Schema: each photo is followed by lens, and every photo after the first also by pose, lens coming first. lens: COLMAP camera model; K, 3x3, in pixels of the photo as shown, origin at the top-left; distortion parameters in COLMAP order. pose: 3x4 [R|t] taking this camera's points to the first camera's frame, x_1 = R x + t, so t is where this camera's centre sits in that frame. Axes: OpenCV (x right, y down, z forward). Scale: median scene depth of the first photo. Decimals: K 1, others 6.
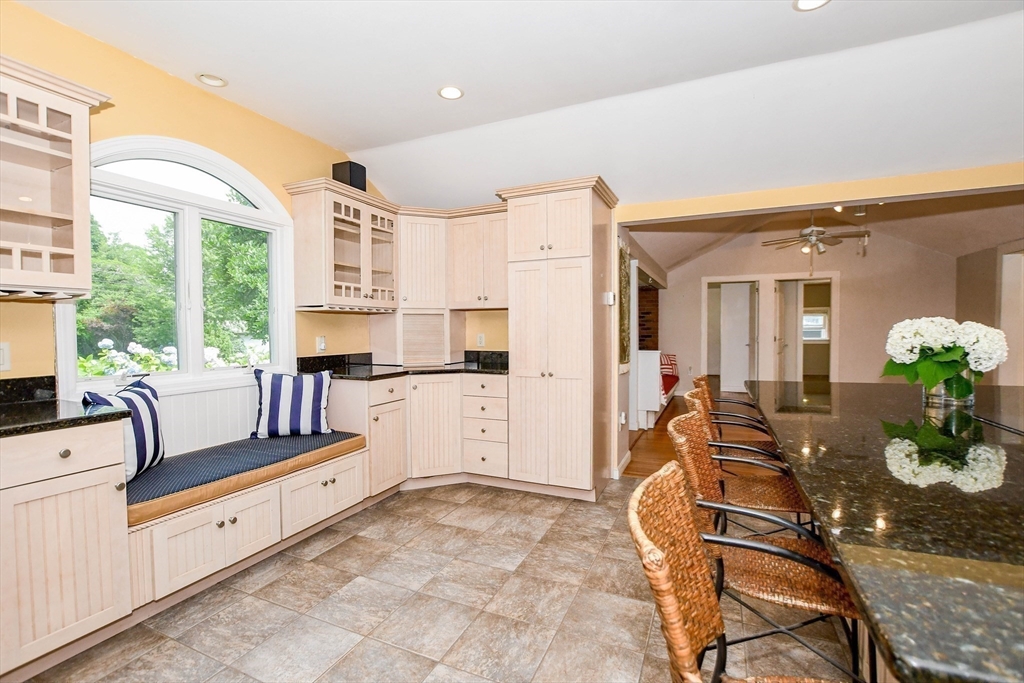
lens RADIAL K [[460.5, 0, 506.4], [0, 460.5, 342.8], [0, 0, 1]] dist [-0.035243, 0.005886]
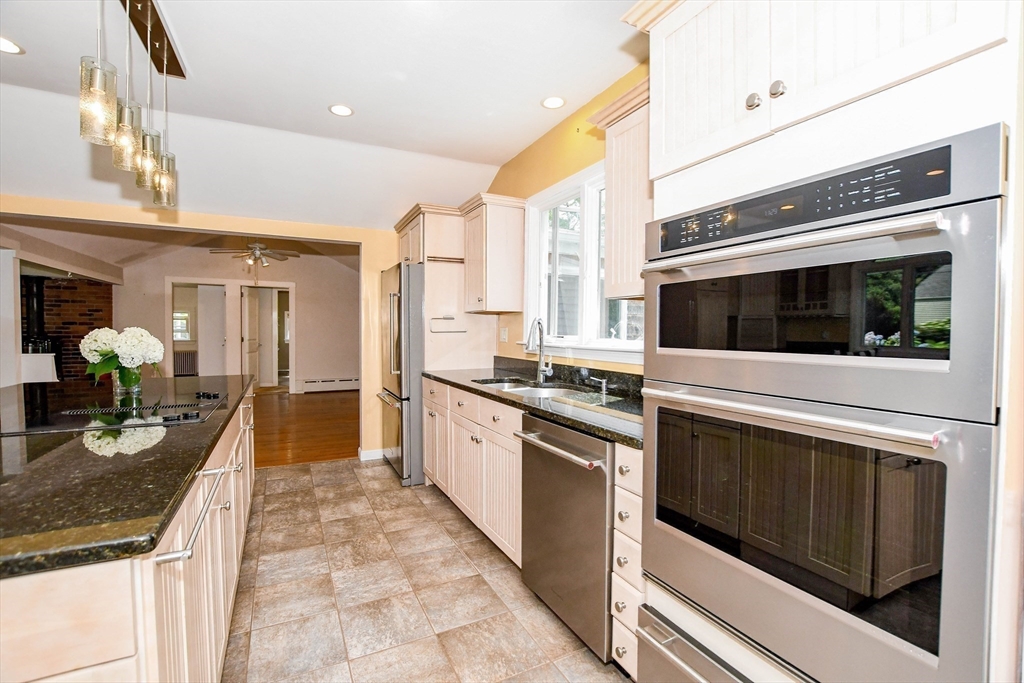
lens RADIAL K [[451.3, 0, 508.1], [0, 451.3, 343.7], [0, 0, 1]] dist [-0.035415, 0.006100]
pose [[0.630227, -0.009035, 0.776359, 0.380660], [0.005093, 0.999959, 0.007503, -0.006552], [-0.776394, -0.000775, 0.630247, -0.415119]]
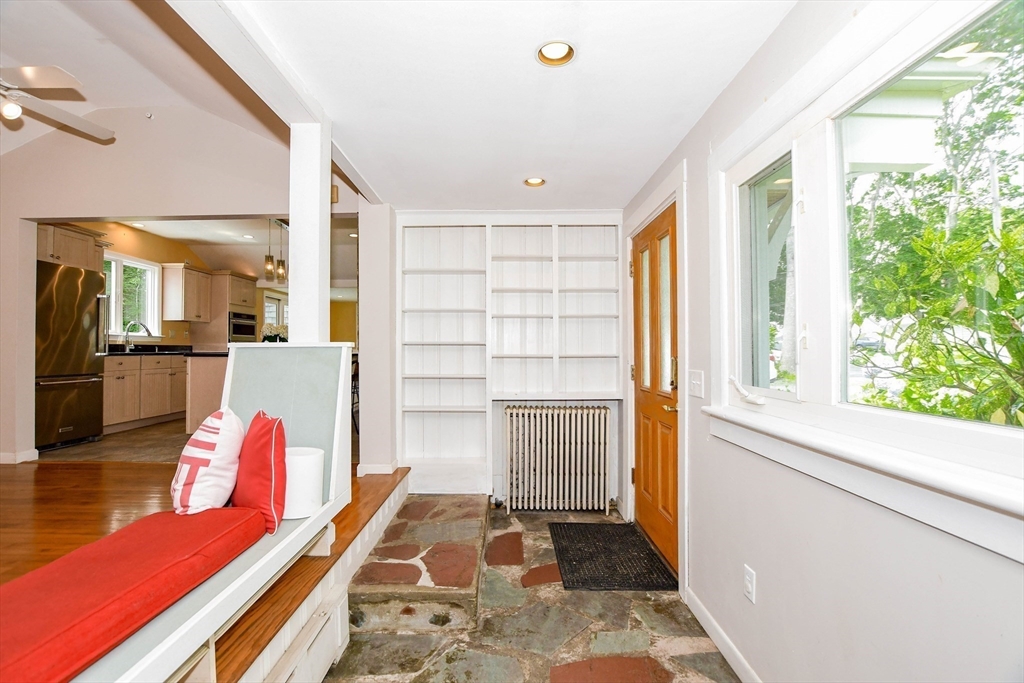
lens RADIAL K [[463.4, 0, 508.4], [0, 463.4, 343.5], [0, 0, 1]] dist [-0.037172, 0.006513]
pose [[-0.908465, 0.010658, -0.417824, 0.479516], [0.003717, 0.999841, 0.017423, 0.011788], [0.417944, 0.014275, -0.908361, 2.371312]]
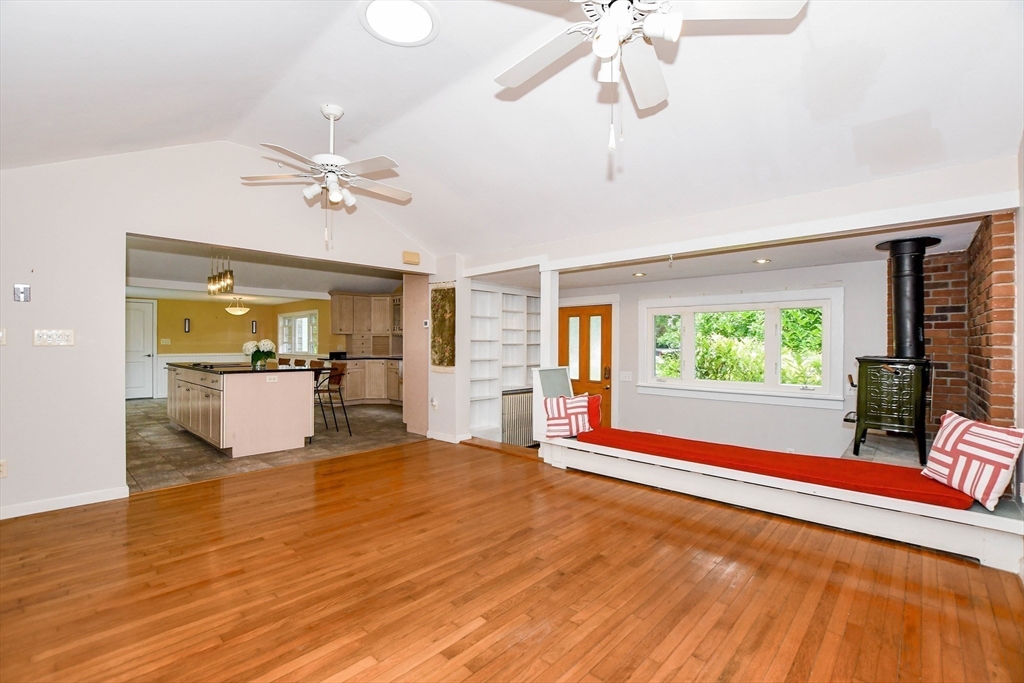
lens RADIAL K [[451.3, 0, 508.1], [0, 451.3, 343.7], [0, 0, 1]] dist [-0.035415, 0.006100]
pose [[-0.320036, 0.010030, -0.947352, 1.857003], [-0.022479, 0.999582, 0.018177, -0.068202], [0.947139, 0.027113, -0.319677, 1.995670]]
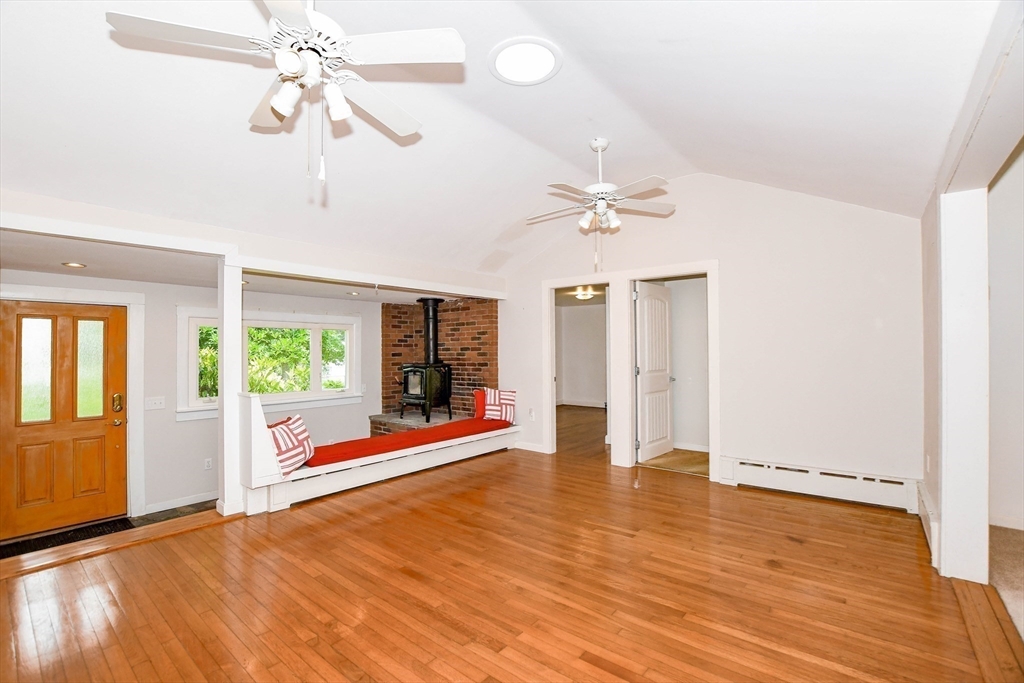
lens RADIAL K [[451.3, 0, 508.1], [0, 451.3, 343.7], [0, 0, 1]] dist [-0.035415, 0.006100]
pose [[0.966474, -0.003816, -0.256736, 1.377348], [-0.006196, 0.999252, -0.038179, -0.051703], [0.256690, 0.038490, 0.965727, 0.792639]]
